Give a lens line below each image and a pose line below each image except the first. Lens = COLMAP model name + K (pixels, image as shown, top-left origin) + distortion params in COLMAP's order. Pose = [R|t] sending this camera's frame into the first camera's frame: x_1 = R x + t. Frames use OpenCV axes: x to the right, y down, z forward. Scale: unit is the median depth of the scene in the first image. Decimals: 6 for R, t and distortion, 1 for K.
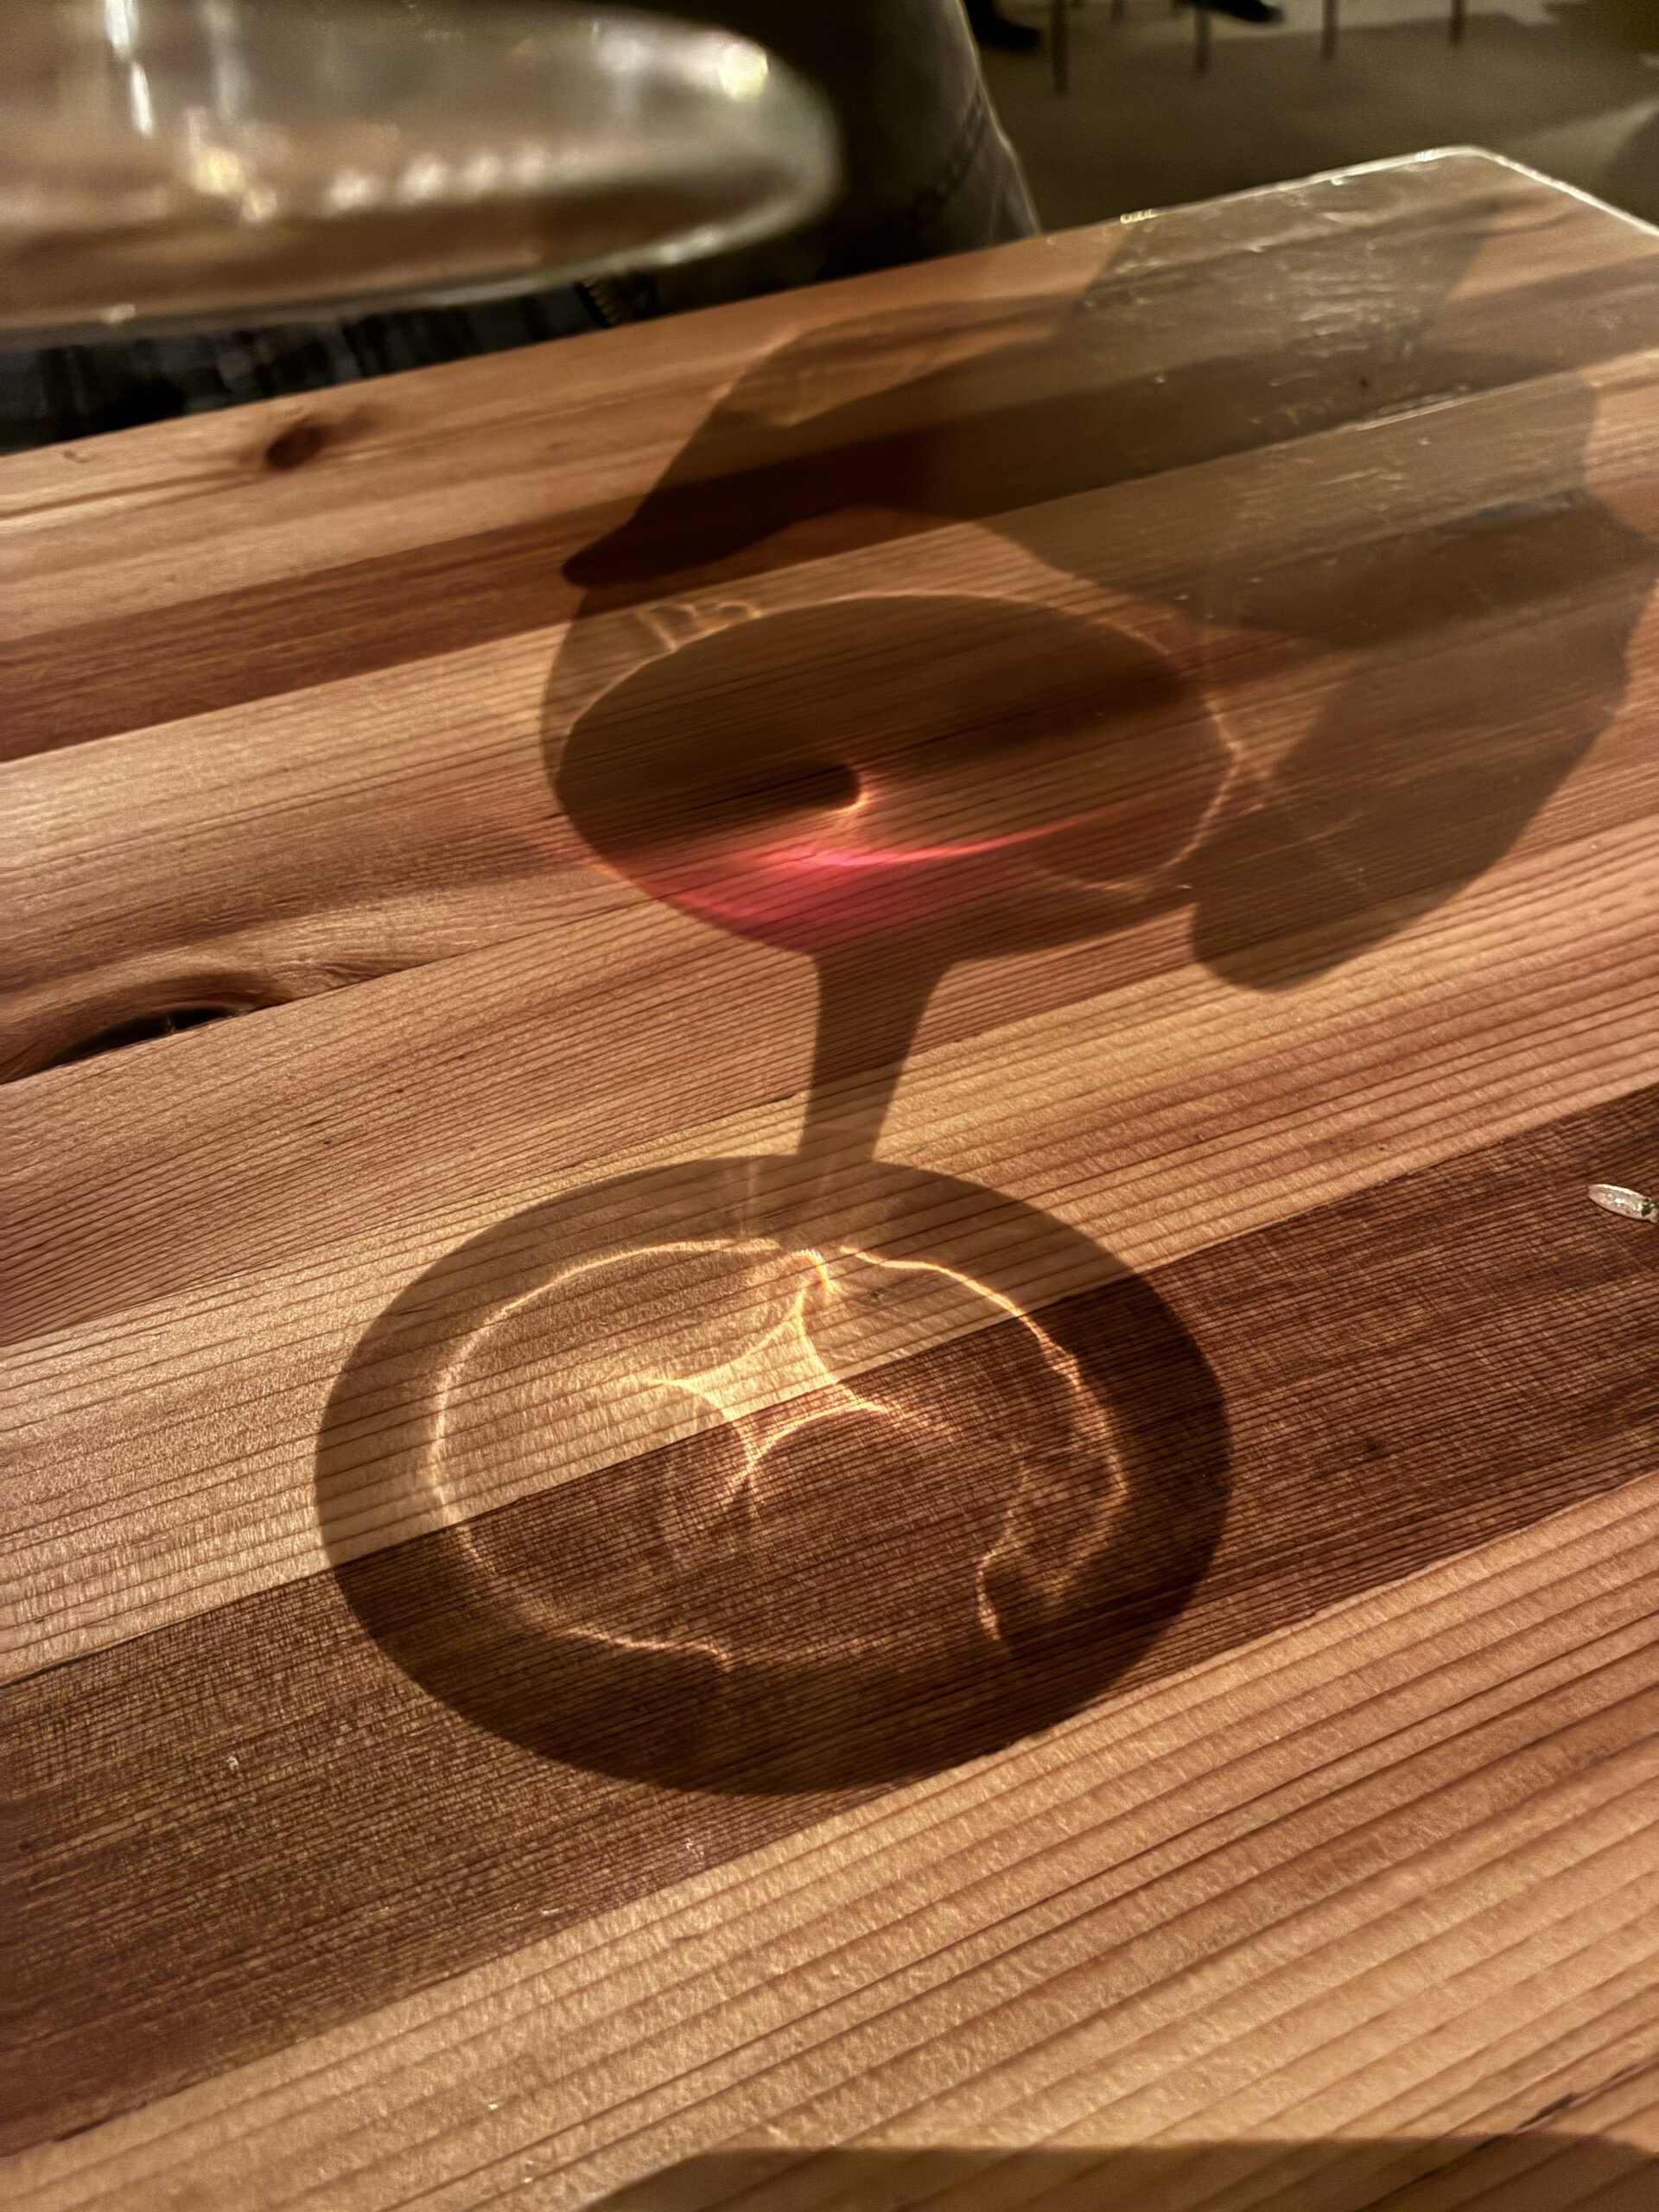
lens RADIAL K [[1675.5, 0, 824.3], [0, 1675.5, 1106.5], [0, 0, 1]] dist [0.023406, -0.035094]
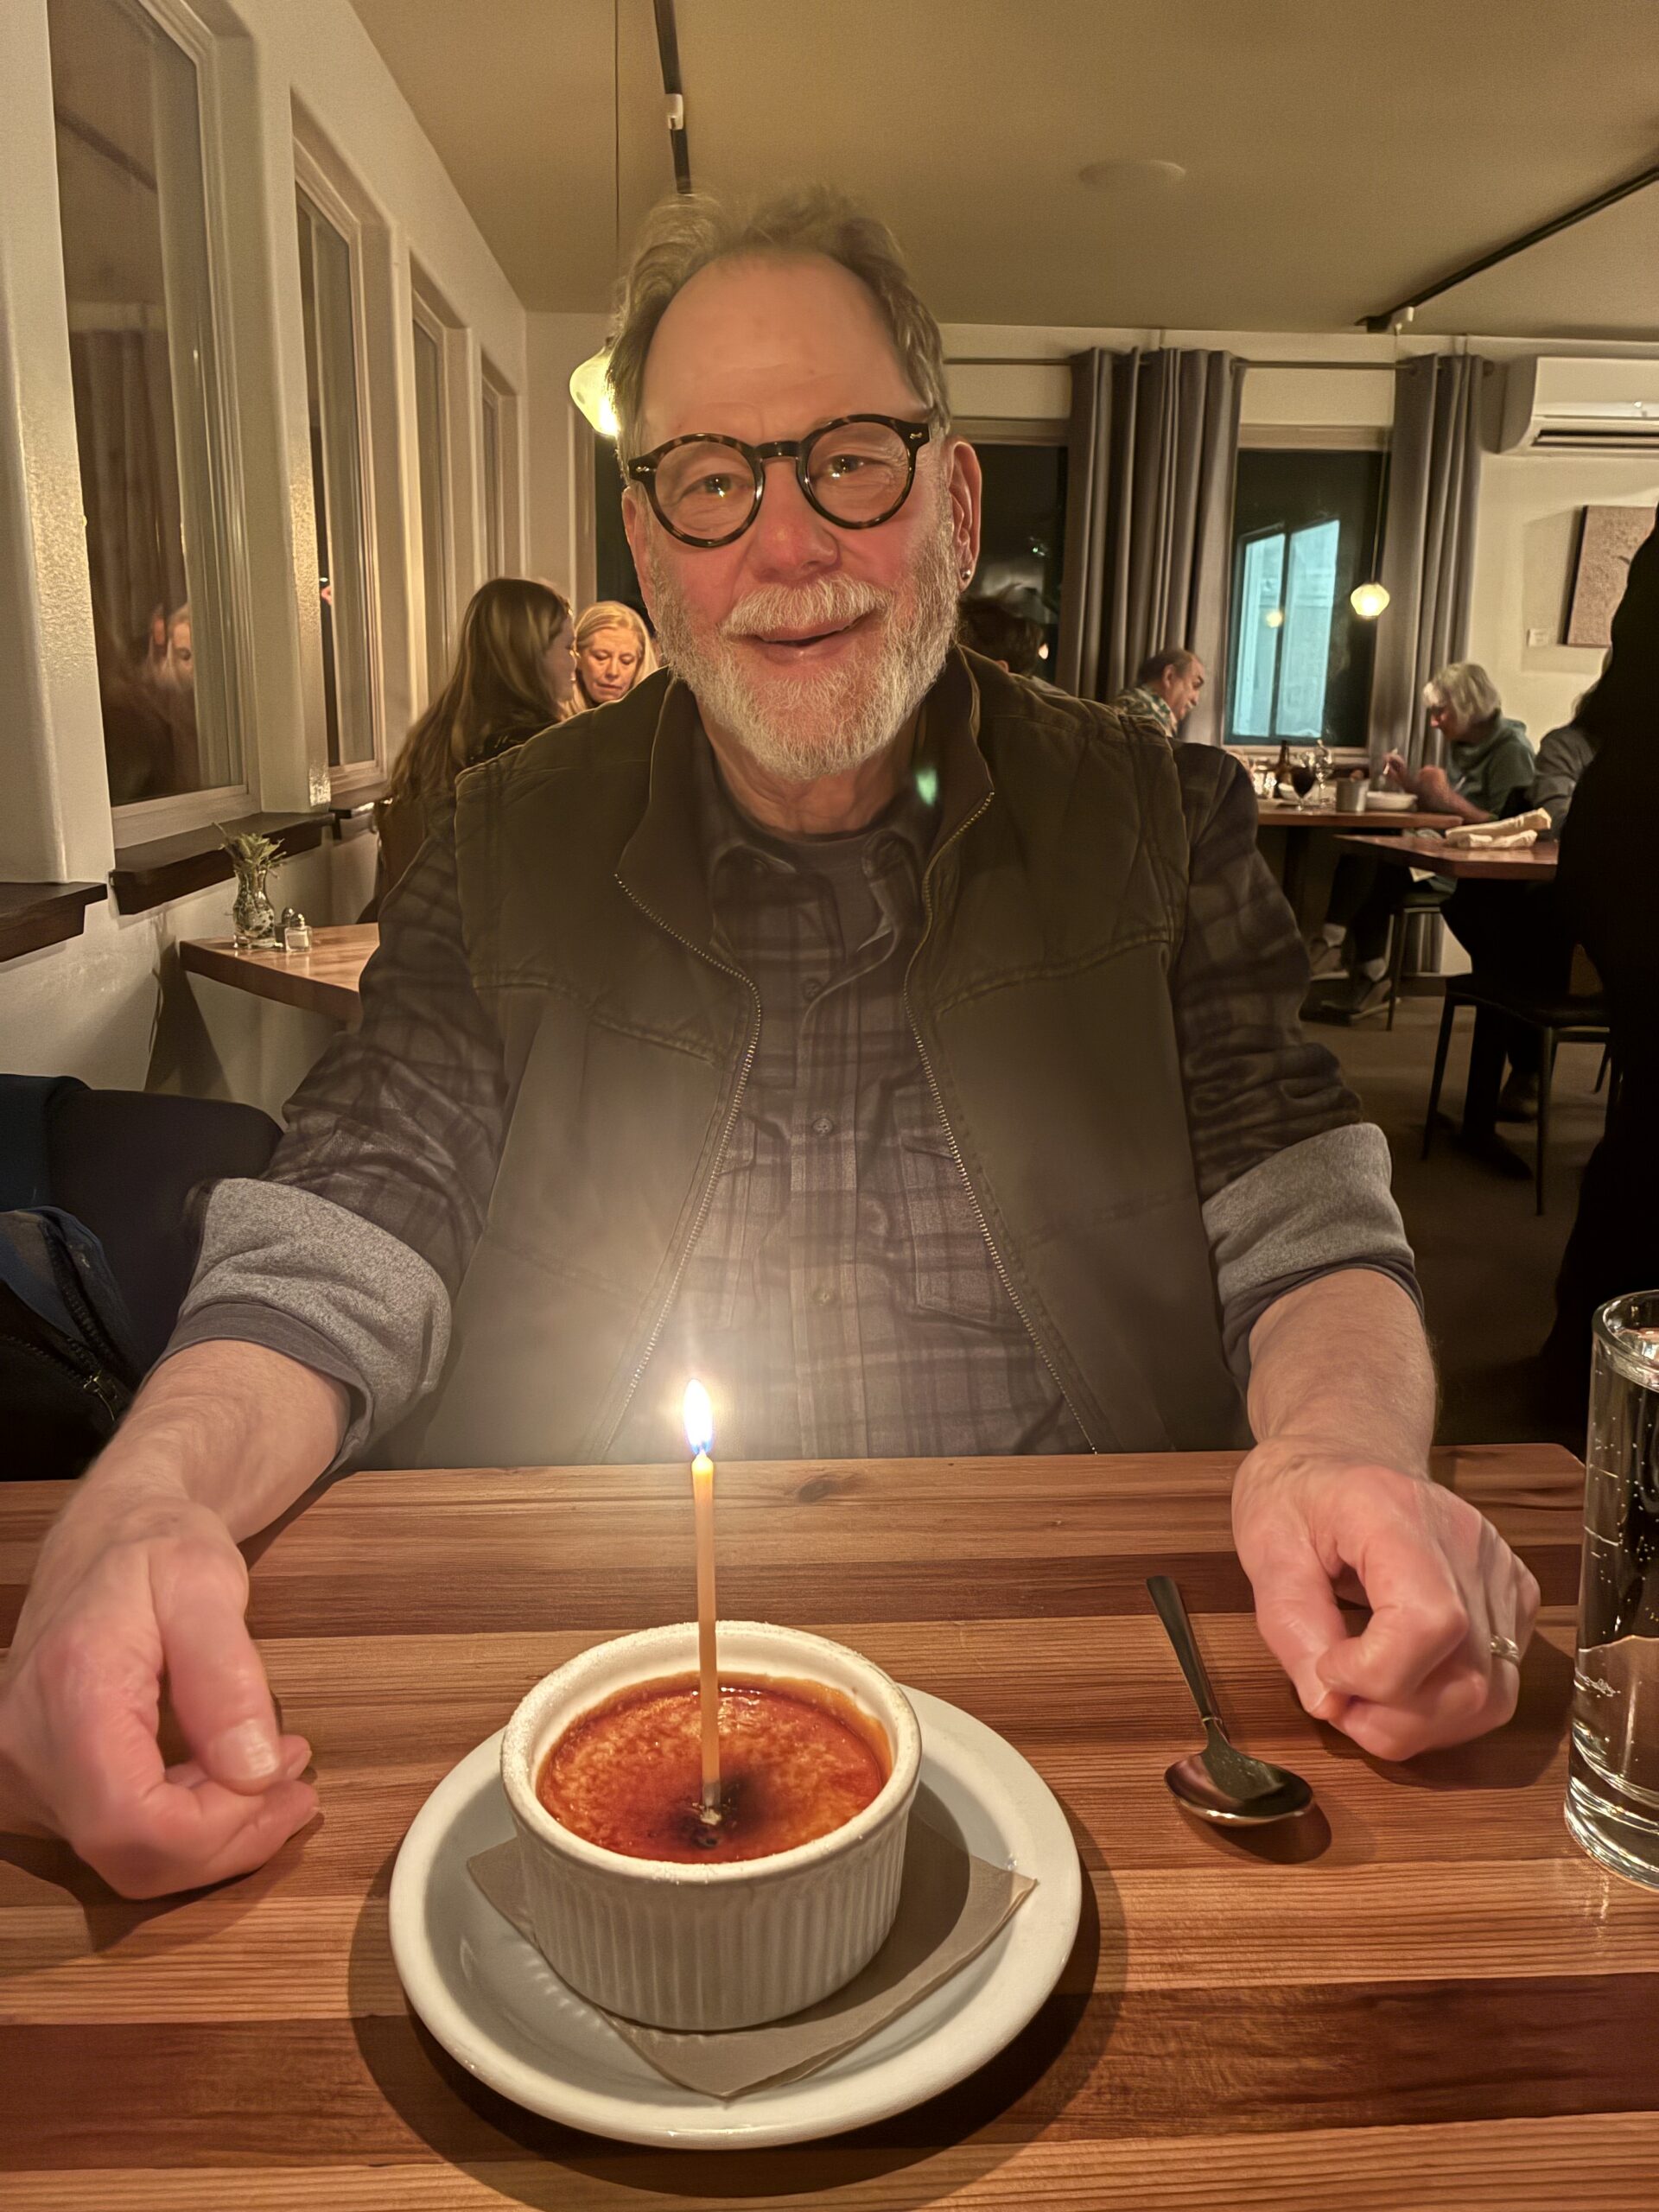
lens RADIAL K [[1675.5, 0, 822.1], [0, 1675.5, 1113.0], [0, 0, 1]] dist [0.023406, -0.035094]
pose [[0.939464, 0.132781, -0.315876, 0.446936], [-0.275212, 0.841581, -0.464759, 0.241764], [0.204124, 0.523557, 0.827177, -1.512982]]
